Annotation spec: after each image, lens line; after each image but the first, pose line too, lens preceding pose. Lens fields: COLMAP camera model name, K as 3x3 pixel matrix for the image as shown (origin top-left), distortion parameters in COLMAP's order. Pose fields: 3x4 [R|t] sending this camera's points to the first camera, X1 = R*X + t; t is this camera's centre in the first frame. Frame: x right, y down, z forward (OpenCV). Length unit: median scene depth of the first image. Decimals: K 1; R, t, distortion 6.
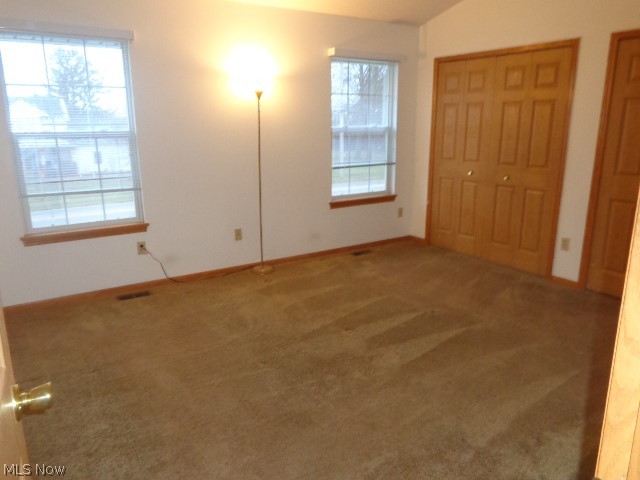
lens RADIAL K [[486.5, 0, 316.6], [0, 486.5, 241.9], [0, 0, 1]] dist [-0.007760, 0.026607]
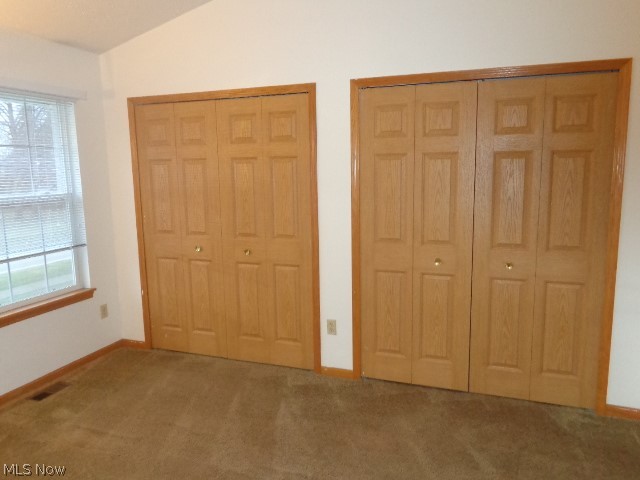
lens RADIAL K [[486.5, 0, 323.0], [0, 486.5, 241.6], [0, 0, 1]] dist [-0.007760, 0.026607]
pose [[0.800762, -0.102859, 0.590085, 0.026548], [0.163336, 0.985308, -0.049900, -0.084428], [-0.576283, 0.136340, 0.805797, 0.279907]]
